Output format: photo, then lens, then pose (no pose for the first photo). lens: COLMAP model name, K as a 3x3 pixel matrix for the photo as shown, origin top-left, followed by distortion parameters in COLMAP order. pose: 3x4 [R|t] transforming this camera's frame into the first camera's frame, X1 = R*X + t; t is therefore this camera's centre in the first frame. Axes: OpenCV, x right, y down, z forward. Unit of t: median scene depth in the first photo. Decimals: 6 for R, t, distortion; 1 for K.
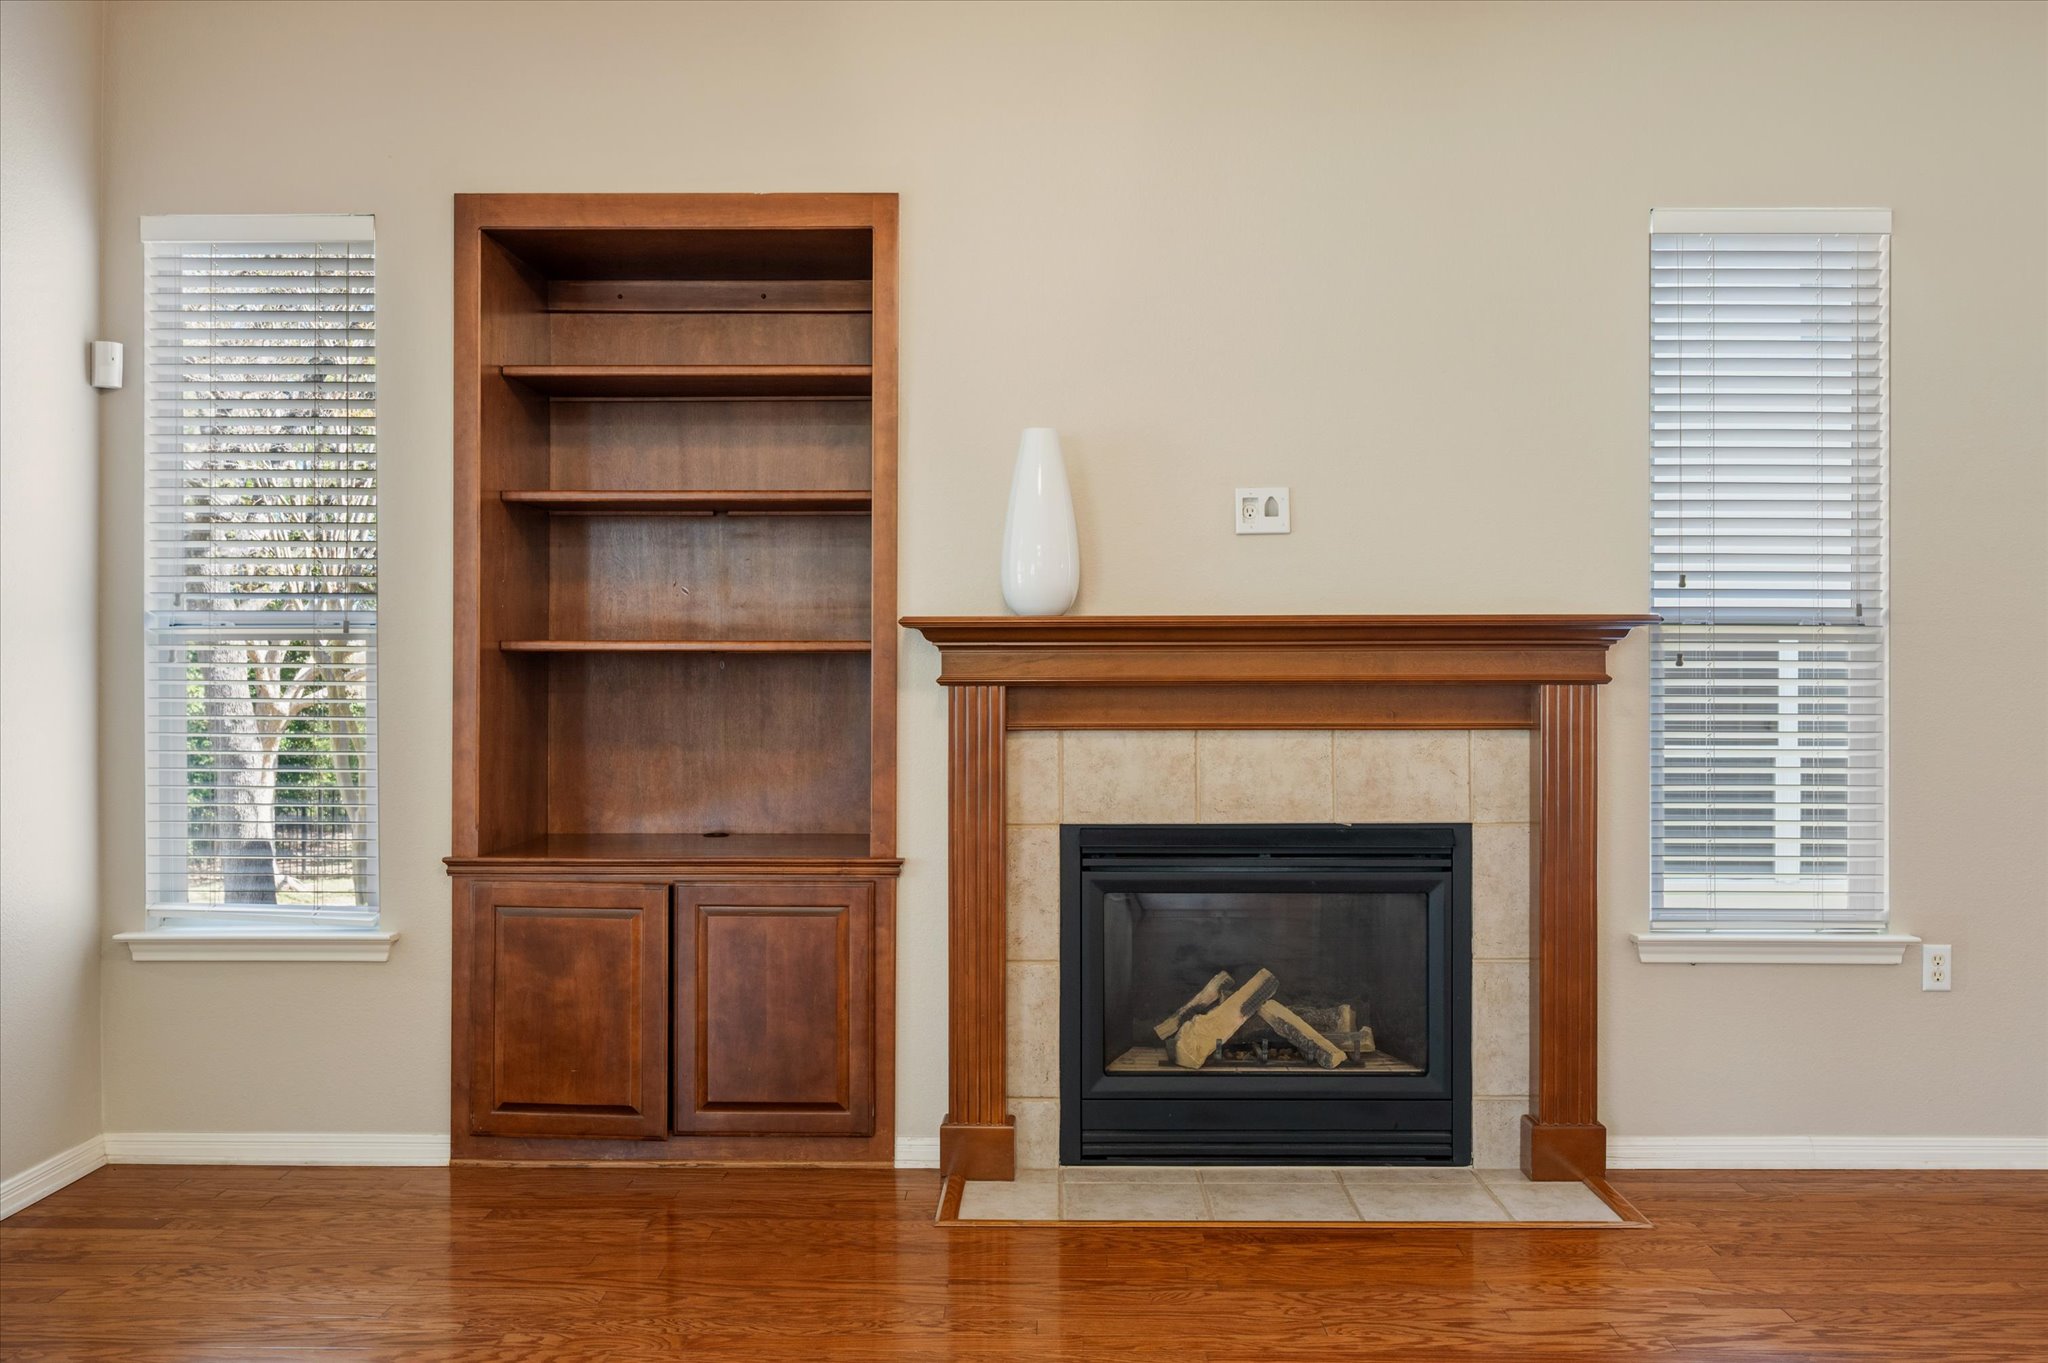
lens RADIAL K [[1770.3, 0, 1031.1], [0, 1770.3, 672.2], [0, 0, 1]] dist [-0.003816, 0.005678]
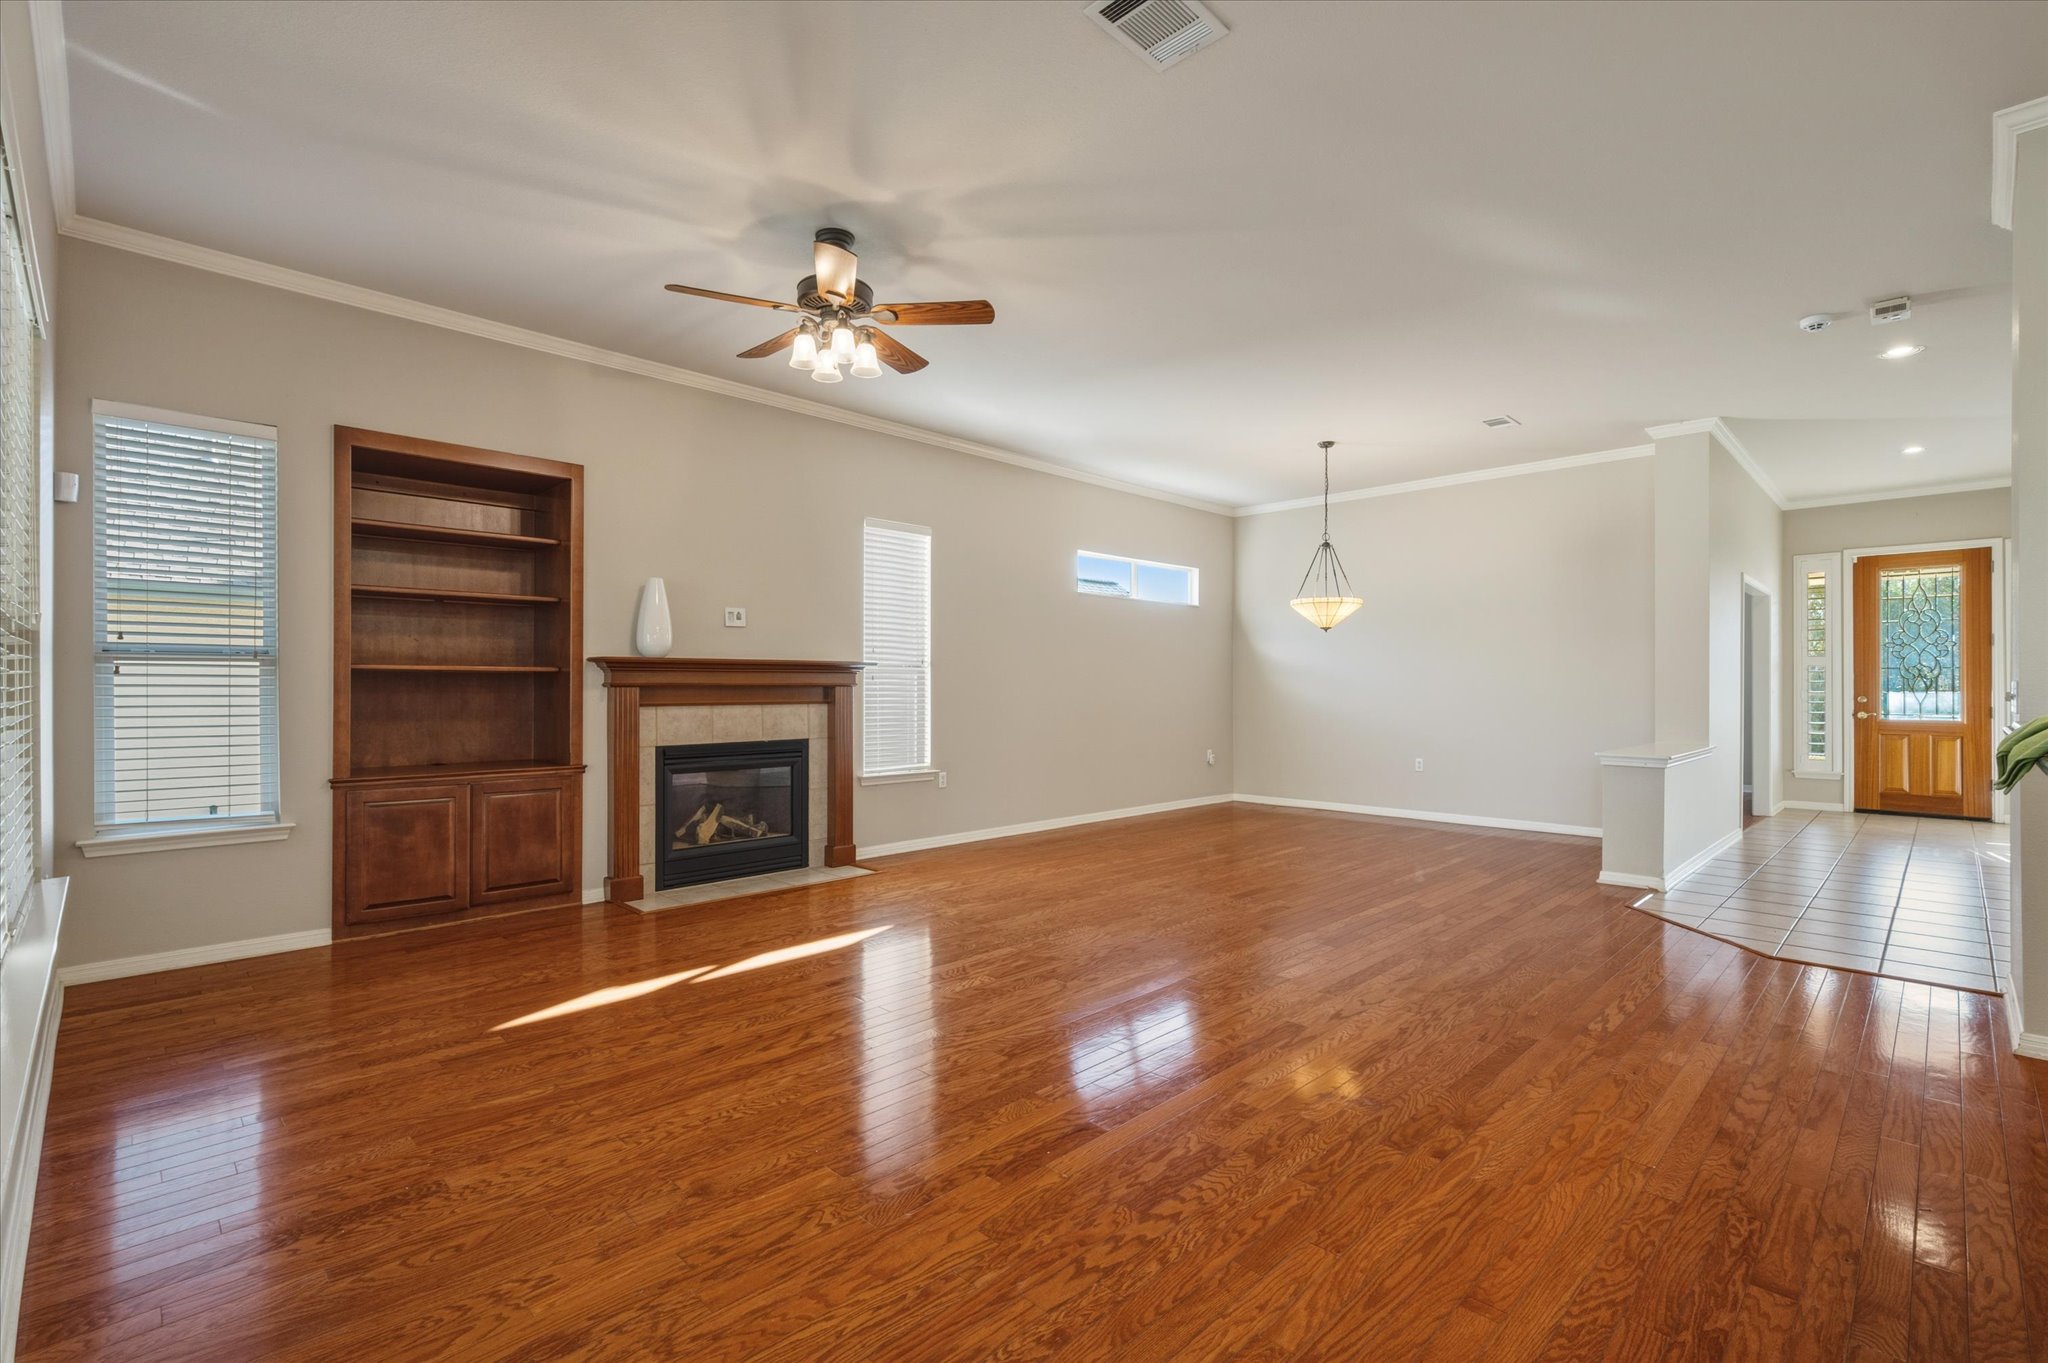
lens RADIAL K [[923.6, 0, 1027.3], [0, 923.6, 687.0], [0, 0, 1]] dist [-0.002315, 0.001232]
pose [[0.700068, -0.000637, 0.714076, -0.511474], [0.001492, 0.999999, -0.000571, 0.008789], [-0.714075, 0.001466, 0.700068, -0.208125]]
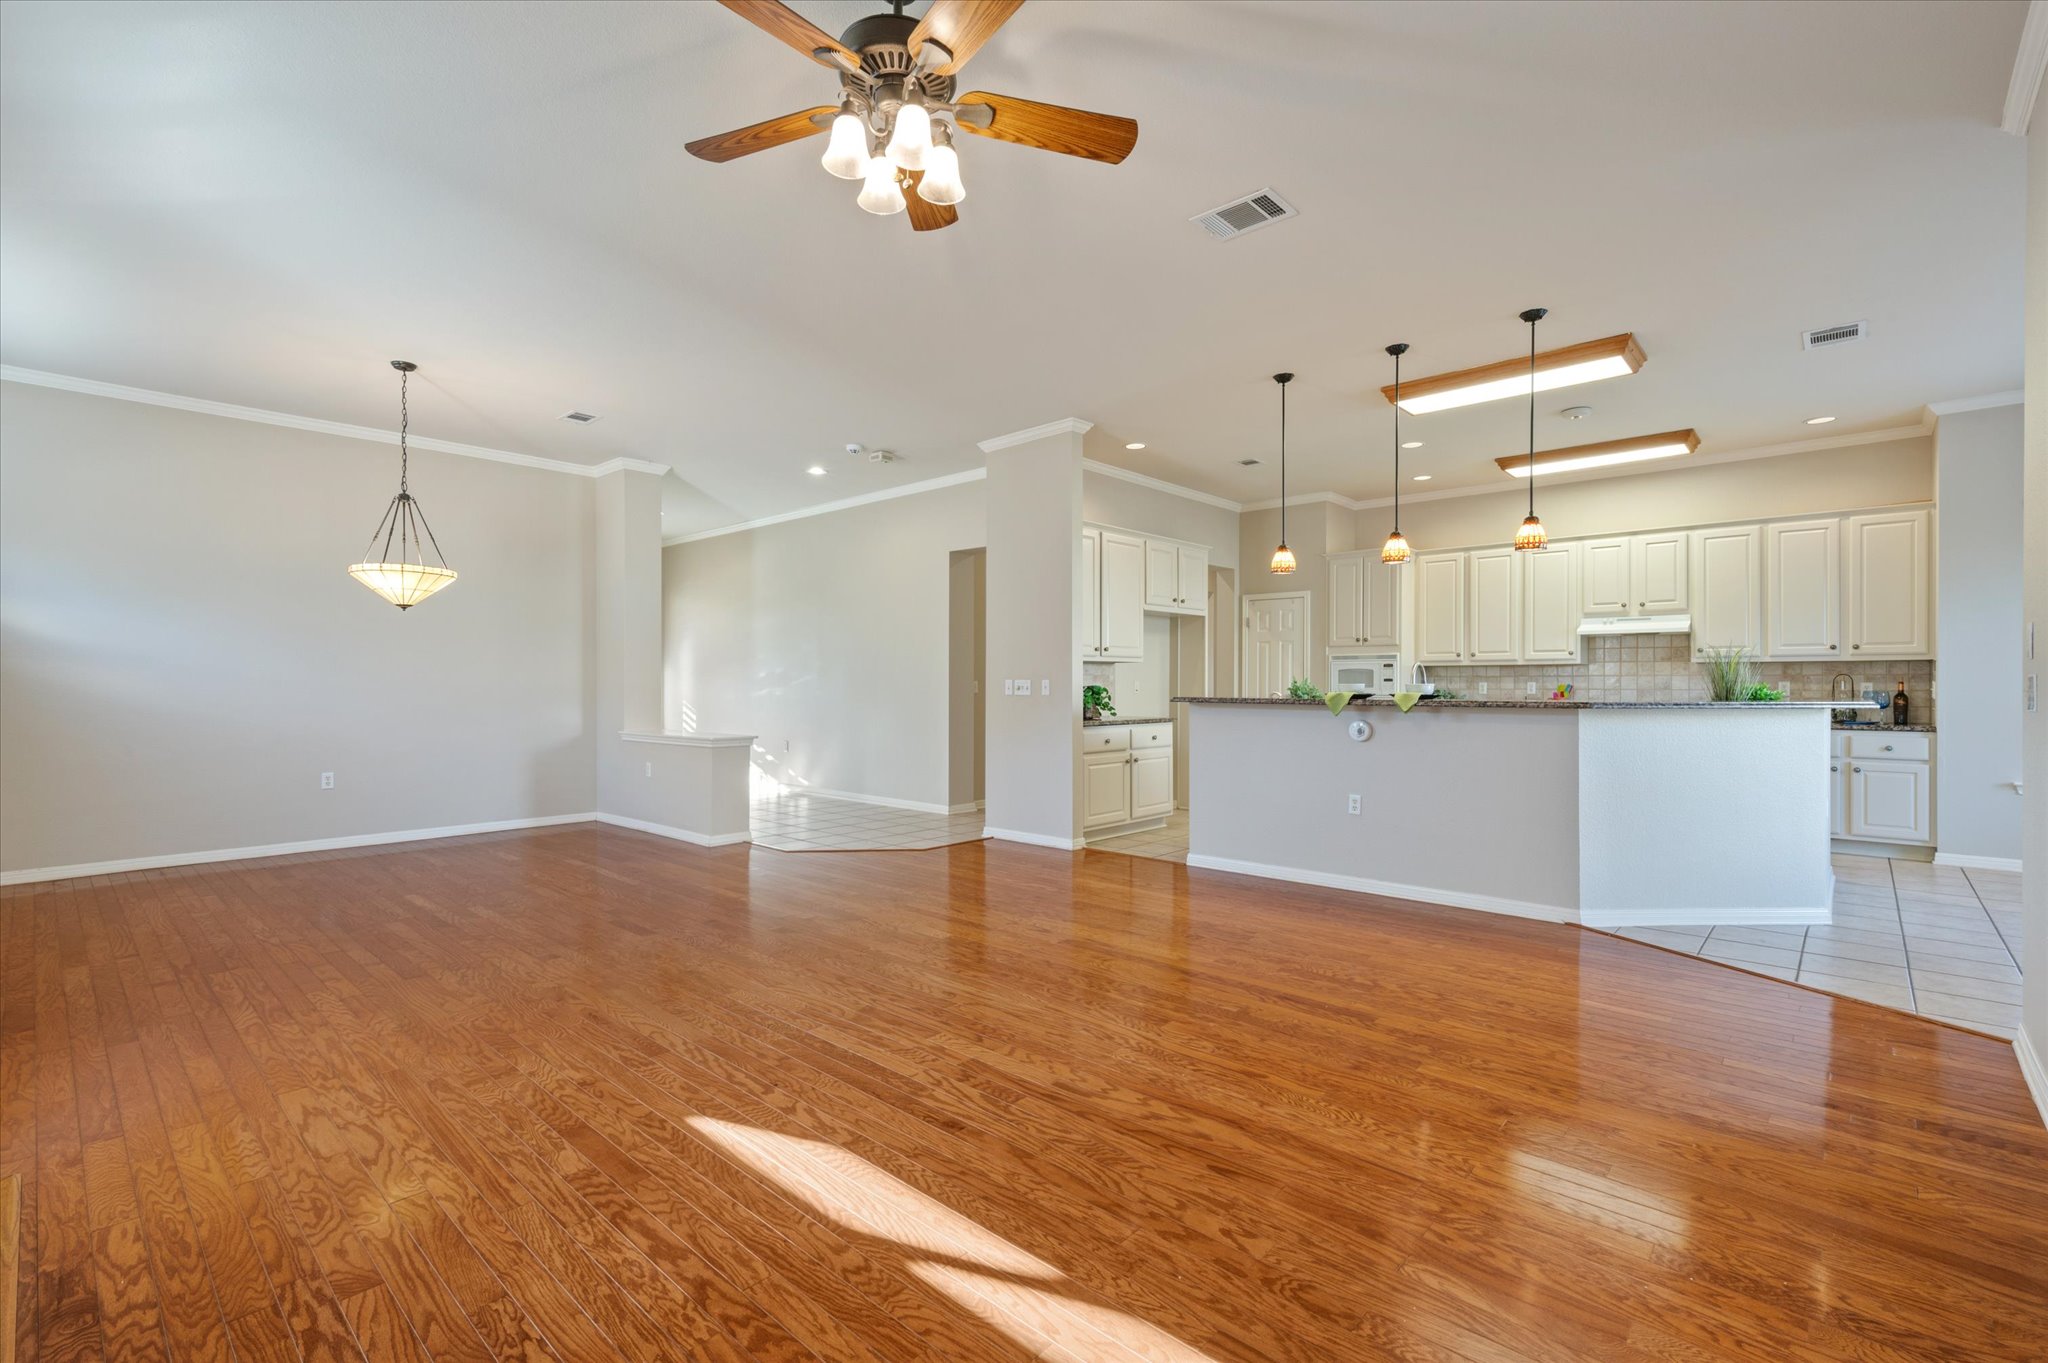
lens RADIAL K [[923.6, 0, 1020.5], [0, 923.6, 678.5], [0, 0, 1]] dist [-0.002315, 0.001232]
pose [[-0.749507, 0.001976, 0.661993, -0.439145], [-0.000439, 0.999994, -0.003482, 0.007733], [-0.661996, -0.002901, -0.749502, 0.907494]]
